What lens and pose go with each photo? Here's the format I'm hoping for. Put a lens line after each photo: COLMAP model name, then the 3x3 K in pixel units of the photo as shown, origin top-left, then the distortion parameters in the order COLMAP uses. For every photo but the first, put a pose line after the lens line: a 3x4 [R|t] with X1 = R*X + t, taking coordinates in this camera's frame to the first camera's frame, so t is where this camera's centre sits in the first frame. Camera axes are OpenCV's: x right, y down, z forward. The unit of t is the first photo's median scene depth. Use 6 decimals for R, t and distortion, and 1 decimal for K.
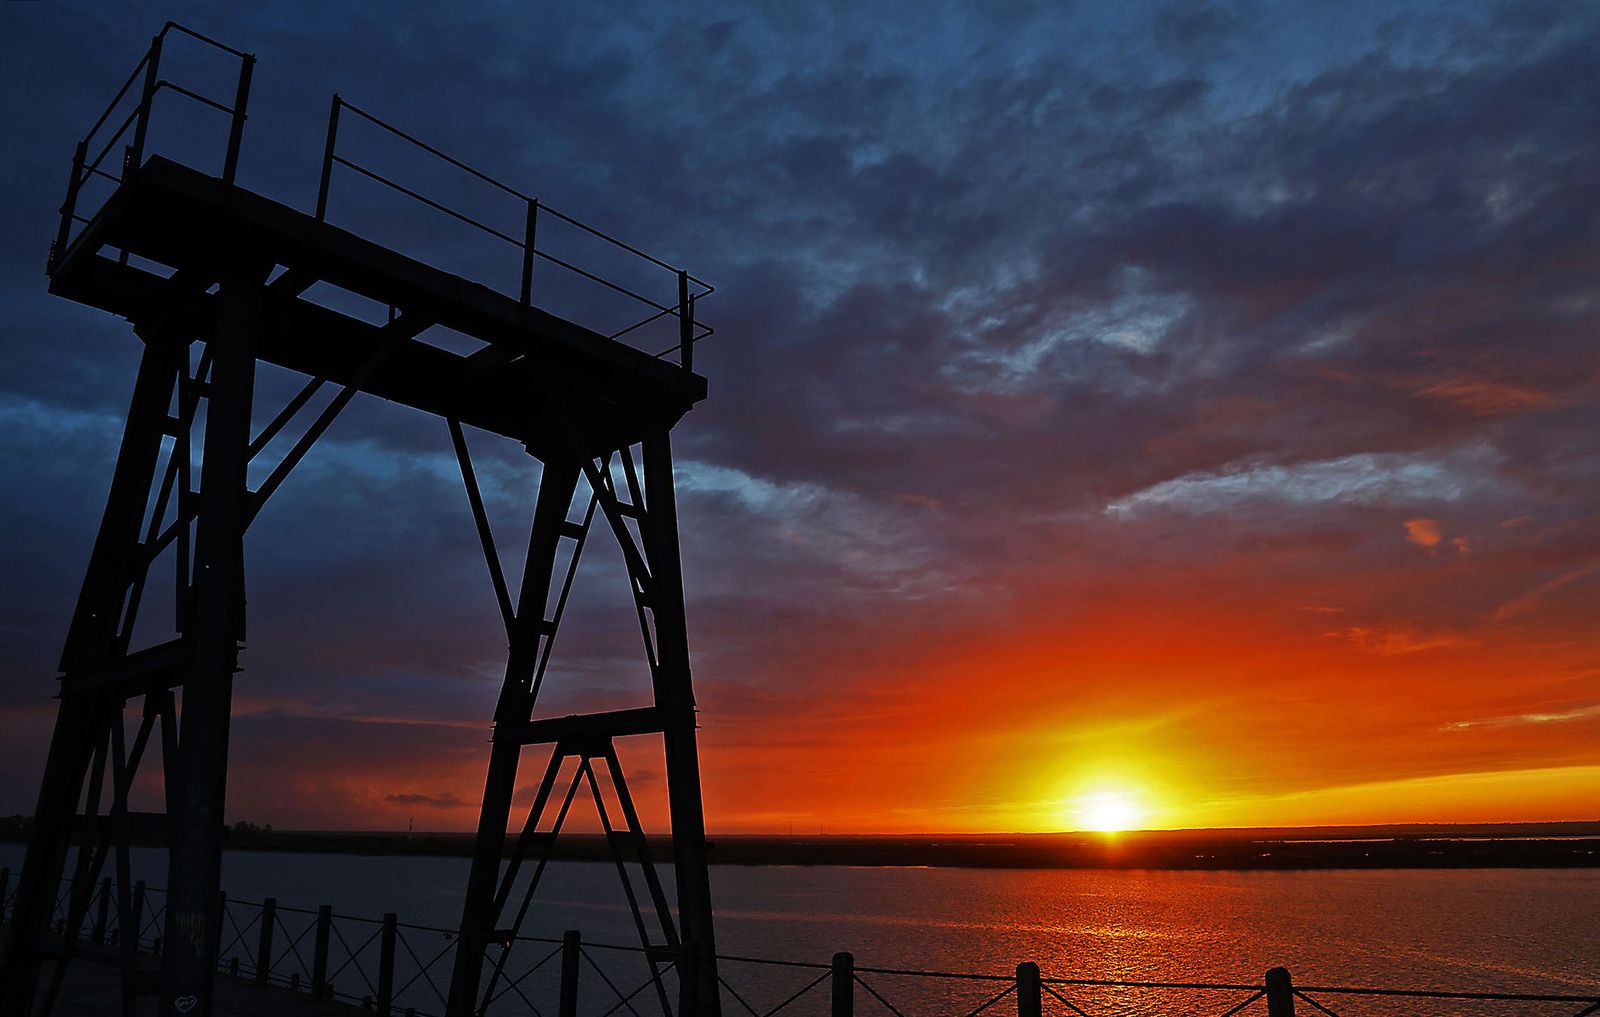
lens RADIAL K [[1076.9, 0, 804.9], [0, 1076.9, 551.4], [0, 0, 1]] dist [-0.109206, 0.120770]
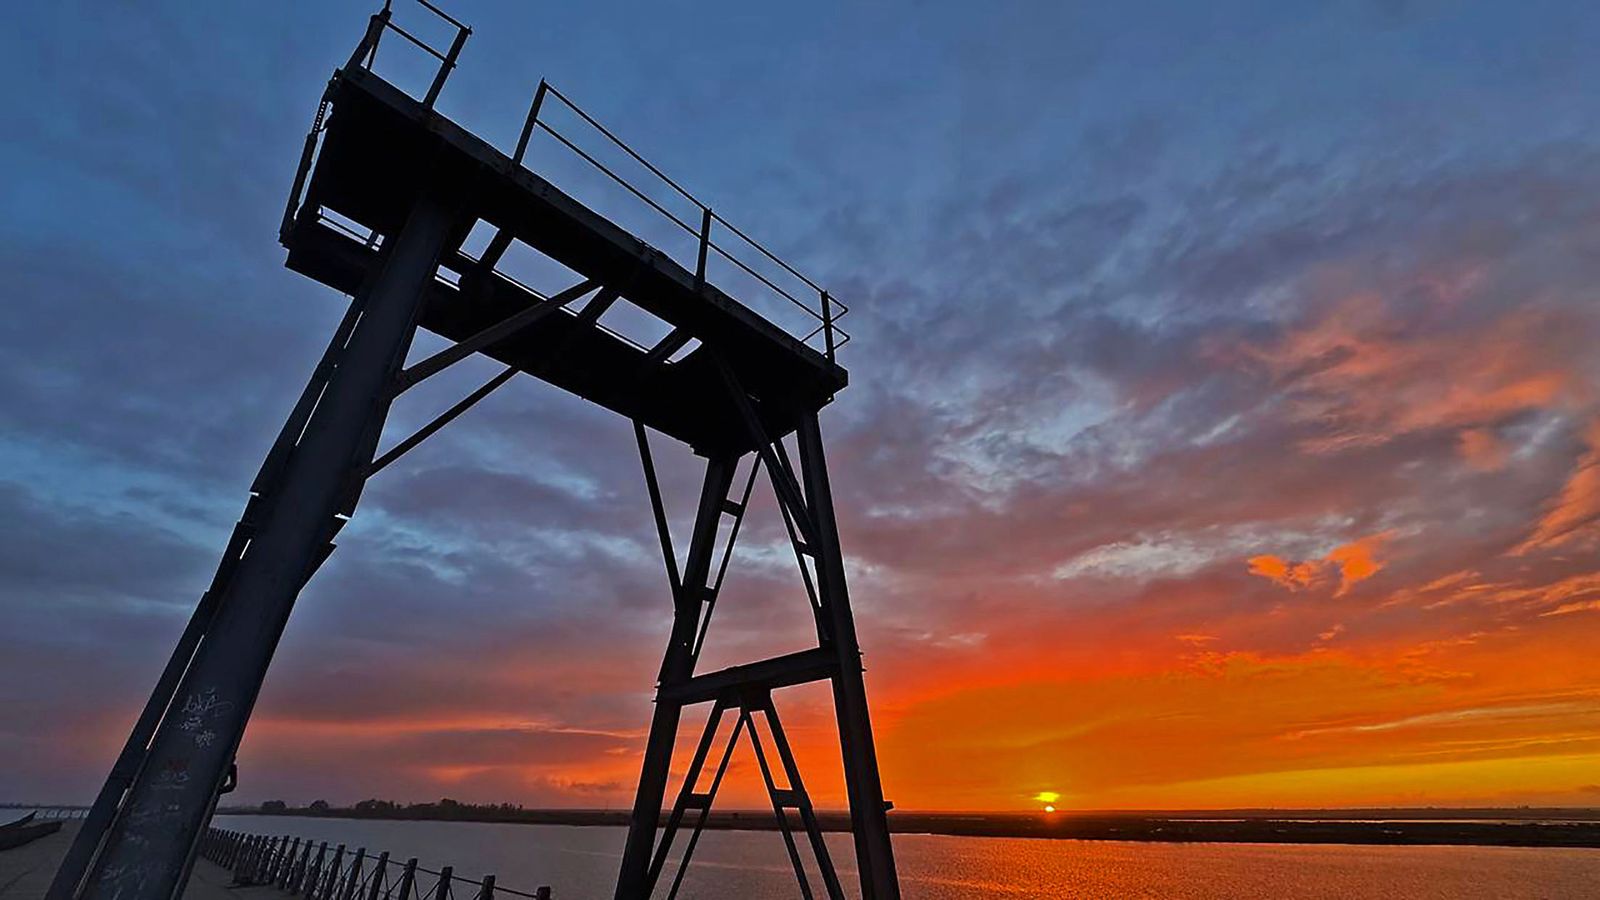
lens RADIAL K [[627.8, 0, 800.0], [0, 627.8, 450.0], [0, 0, 1]] dist [0.001396, 0.000021]
pose [[0.997088, -0.033851, -0.068332, -0.099378], [0.015087, 0.965930, -0.258362, 0.102821], [0.074750, 0.256579, 0.963628, 0.346302]]
